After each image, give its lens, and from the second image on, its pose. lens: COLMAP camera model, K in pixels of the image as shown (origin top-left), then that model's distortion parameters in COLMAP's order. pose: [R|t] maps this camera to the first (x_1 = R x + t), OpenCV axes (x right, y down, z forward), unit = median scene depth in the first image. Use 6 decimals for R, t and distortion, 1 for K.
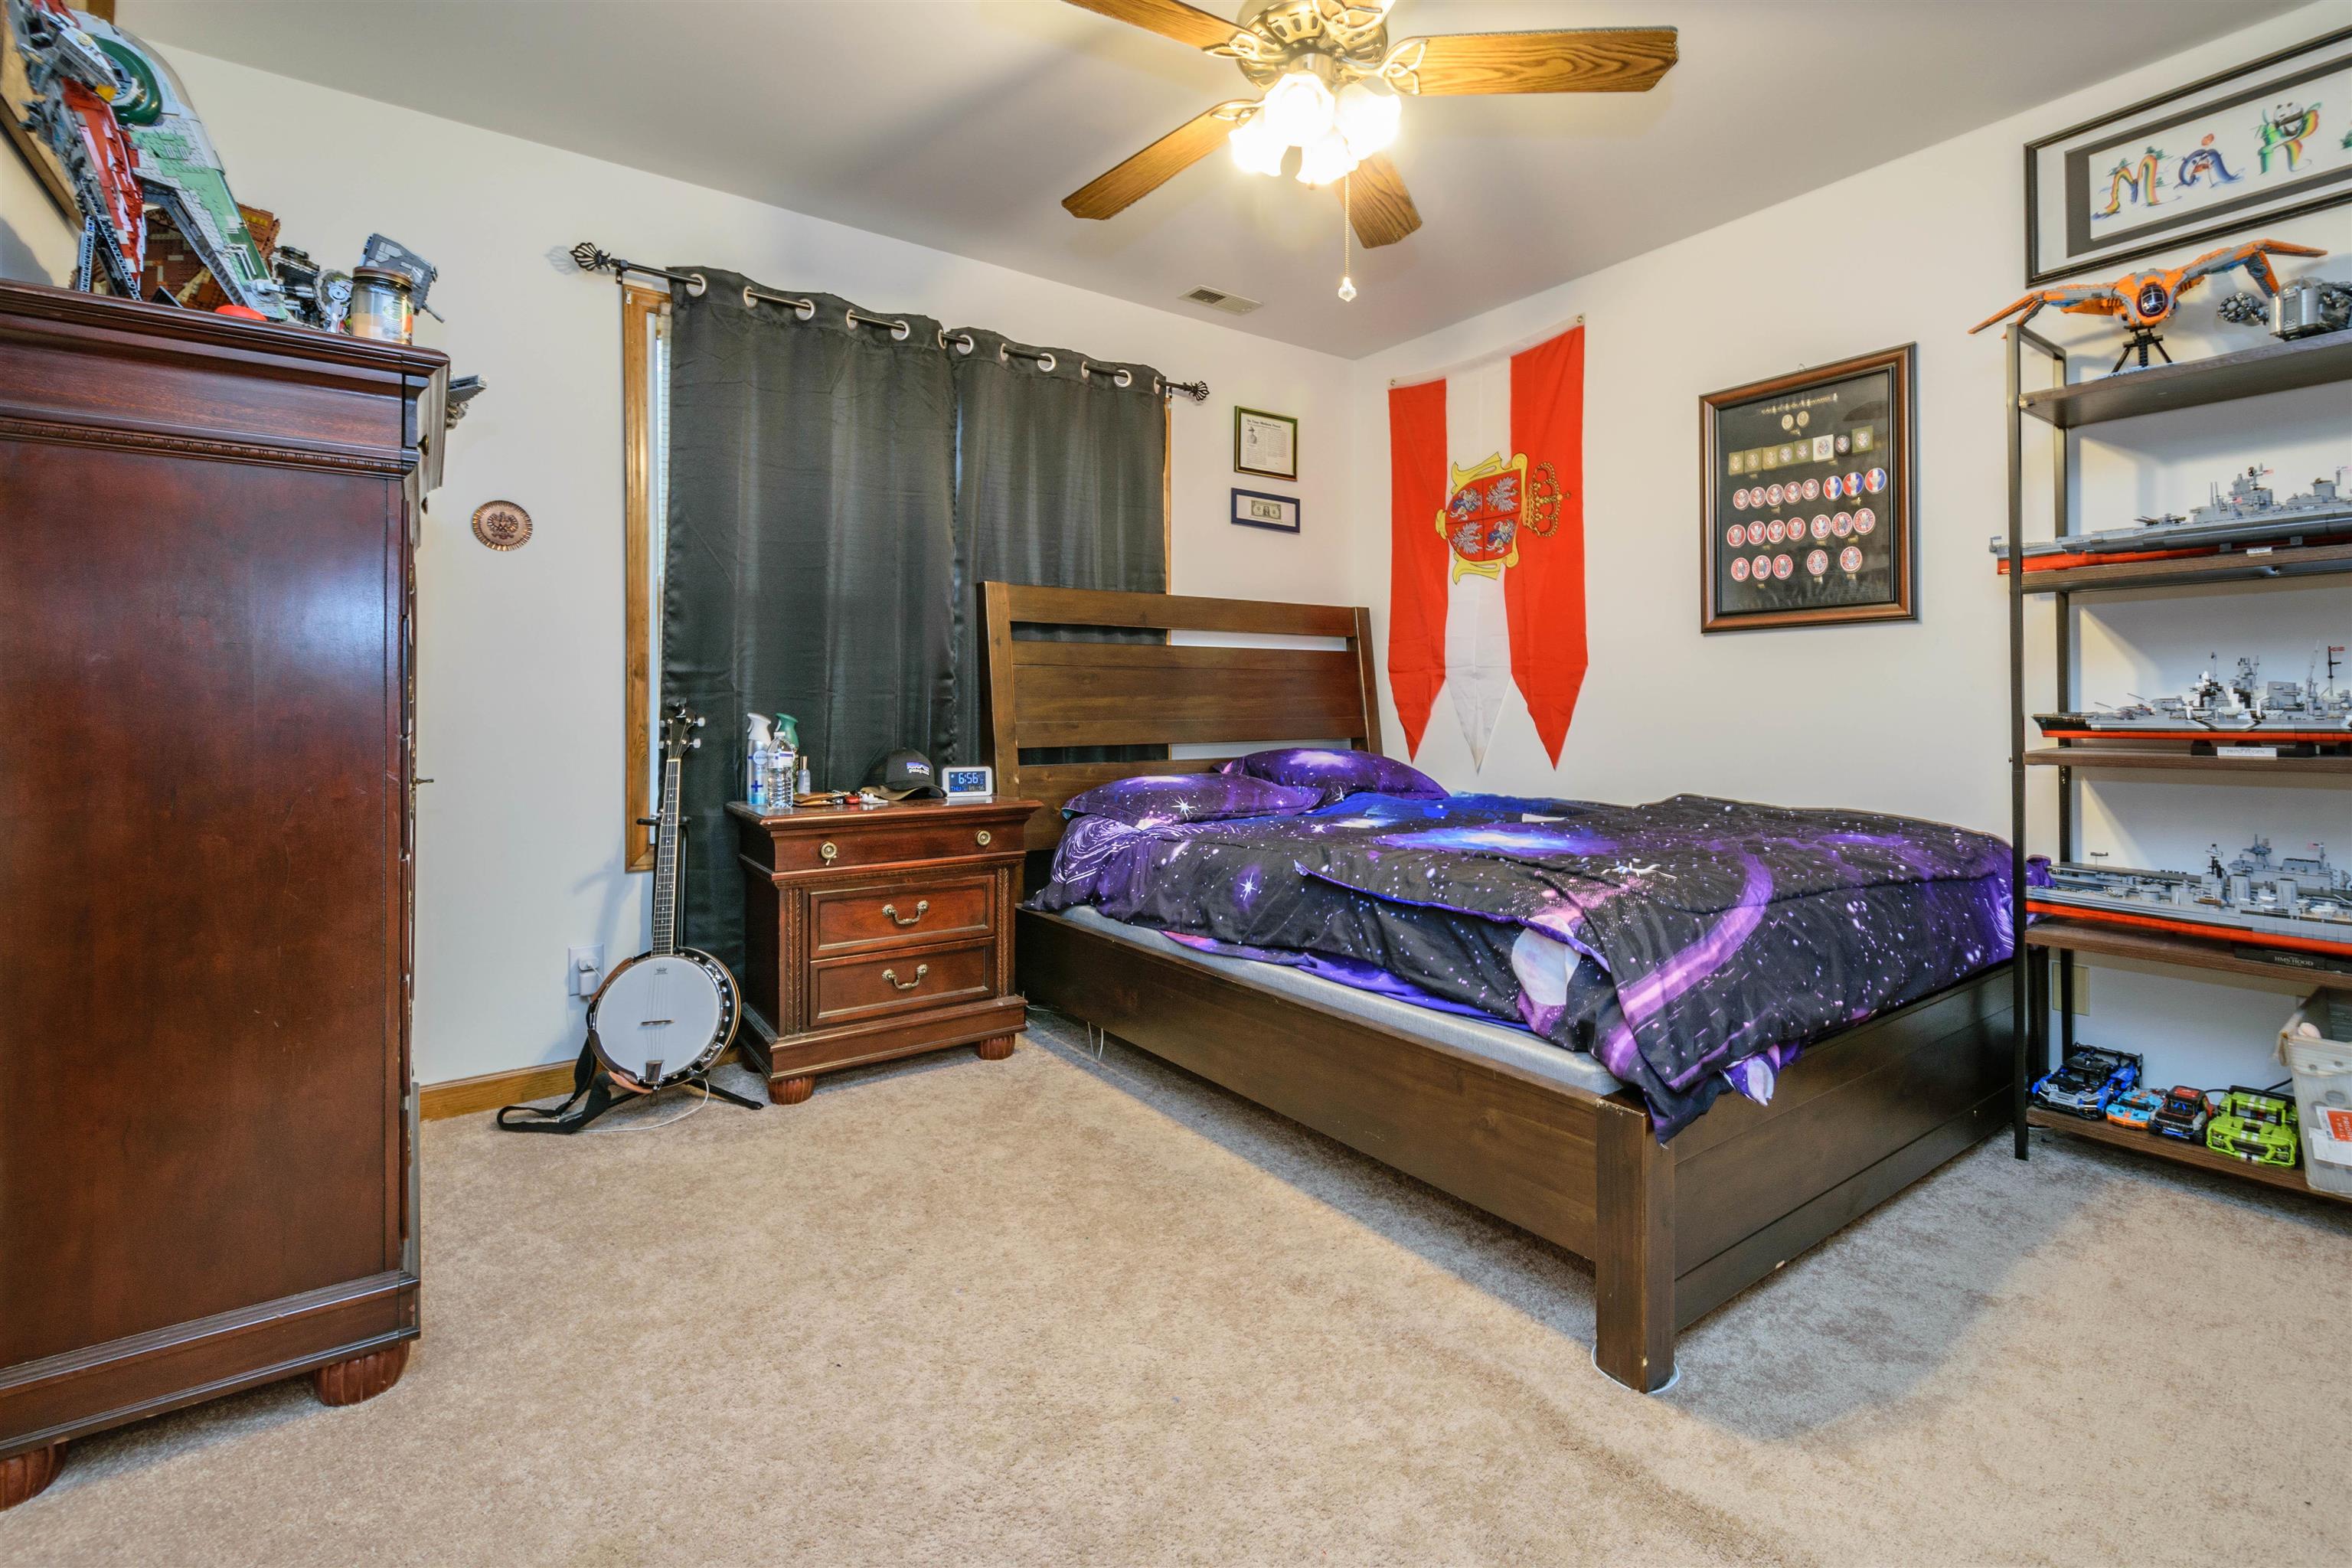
lens RADIAL K [[1058.5, 0, 1181.5], [0, 1058.5, 709.8], [0, 0, 1]] dist [0.000355, -0.000010]
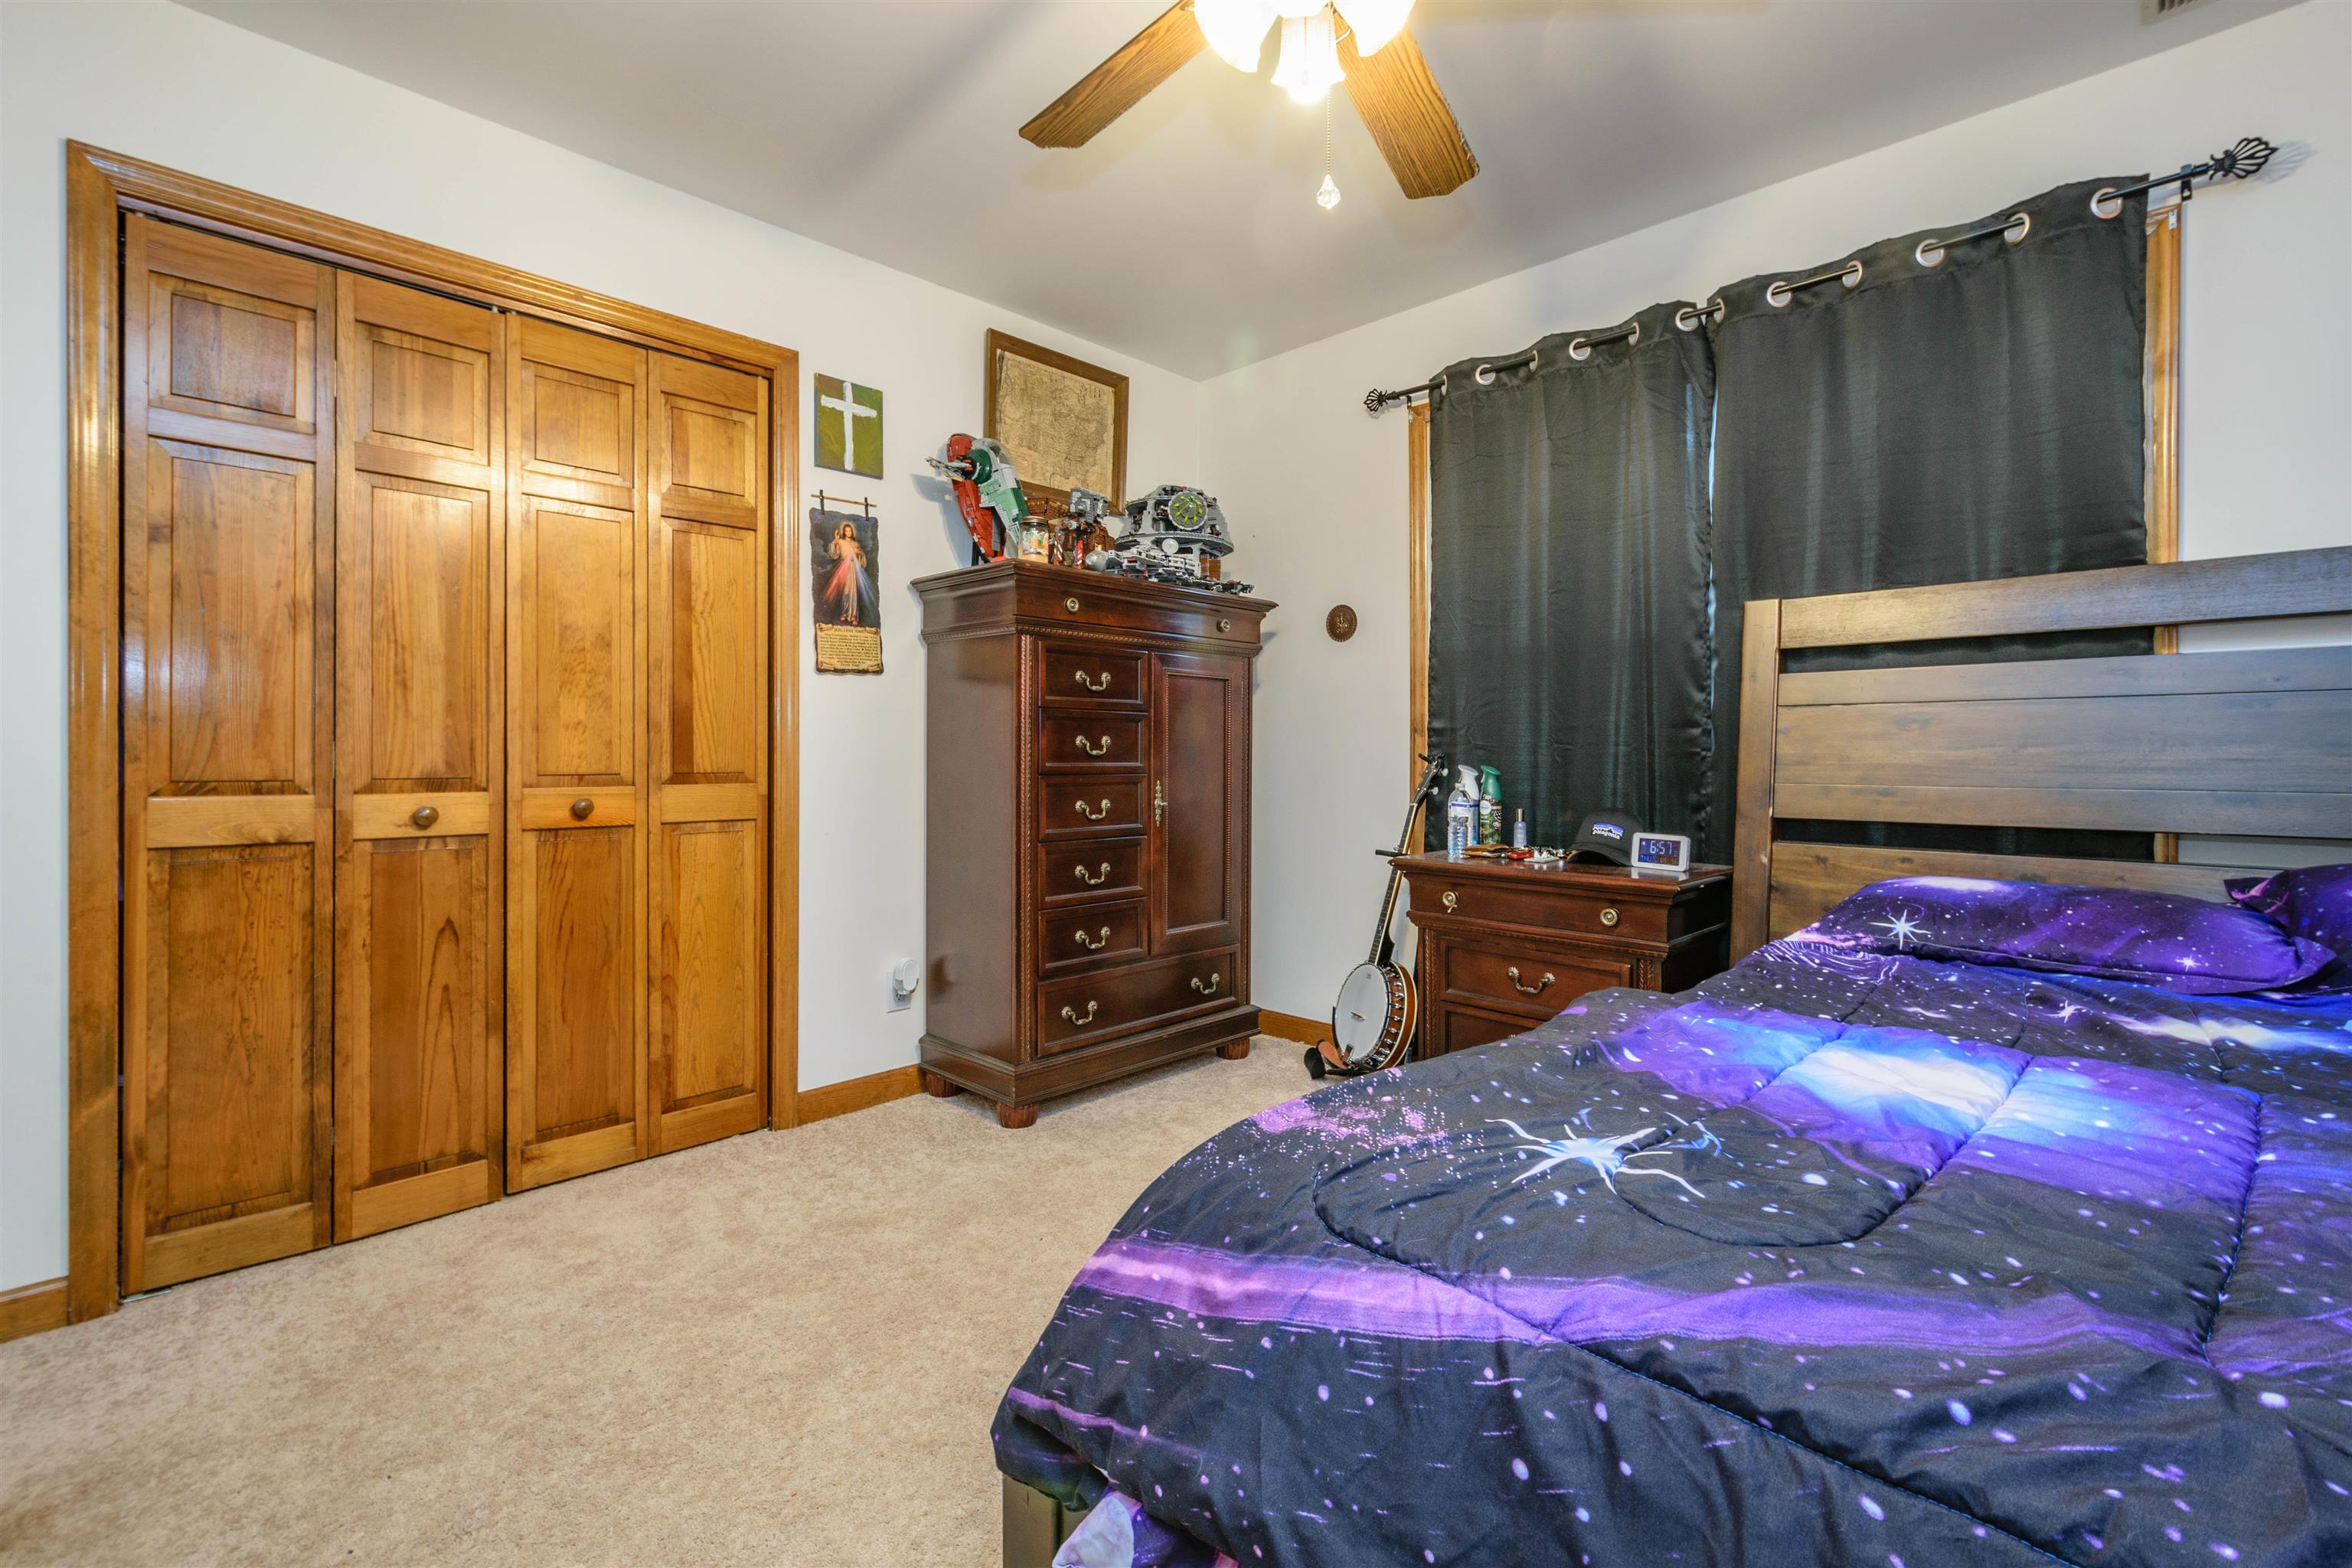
lens RADIAL K [[1024.5, 0, 1185.1], [0, 1024.5, 769.0], [0, 0, 1]] dist [0.001907, 0.000317]
pose [[0.170181, 0.019886, -0.985212, 0.555257], [-0.007701, 0.999793, 0.018850, -0.009961], [0.985383, 0.004380, 0.170299, 0.520930]]
